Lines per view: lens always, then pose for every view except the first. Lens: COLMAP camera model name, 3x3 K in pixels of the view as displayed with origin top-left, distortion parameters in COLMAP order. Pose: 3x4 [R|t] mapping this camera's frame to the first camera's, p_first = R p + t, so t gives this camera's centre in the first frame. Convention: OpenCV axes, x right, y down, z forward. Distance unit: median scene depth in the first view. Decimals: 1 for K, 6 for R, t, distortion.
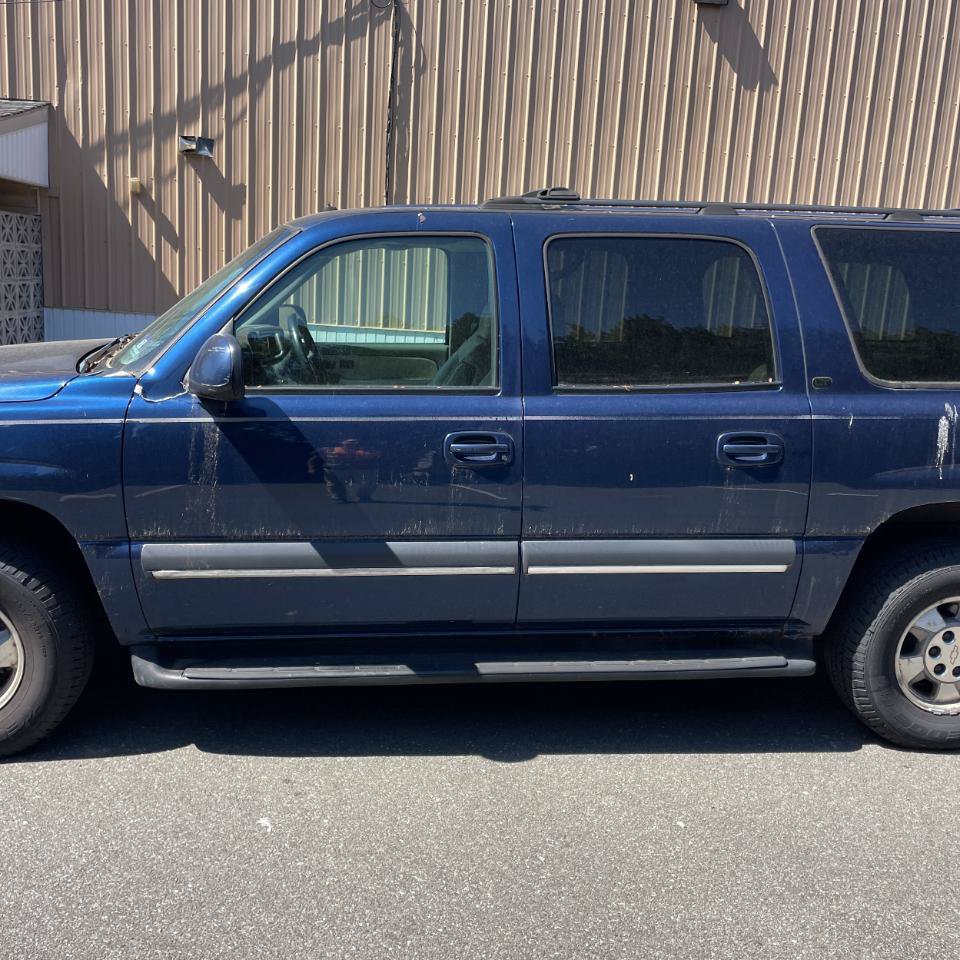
lens RADIAL K [[975.5, 0, 468.6], [0, 975.5, 463.3], [0, 0, 1]] dist [0.027911, 0.000000]
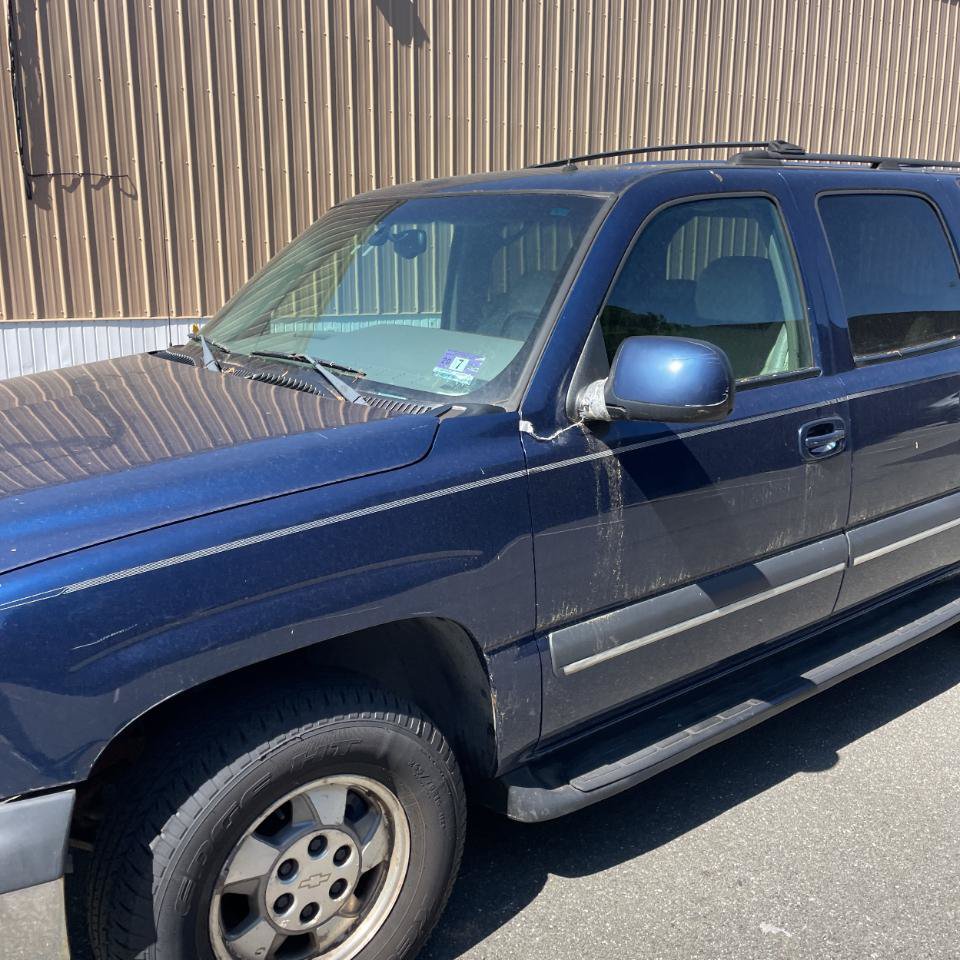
lens RADIAL K [[975.5, 0, 464.6], [0, 975.5, 480.5], [0, 0, 1]] dist [0.027911, 0.000000]
pose [[0.850559, -0.164498, 0.499490, -0.667531], [0.138385, 0.986354, 0.089188, -0.094778], [-0.507345, -0.006737, 0.861717, 0.373126]]
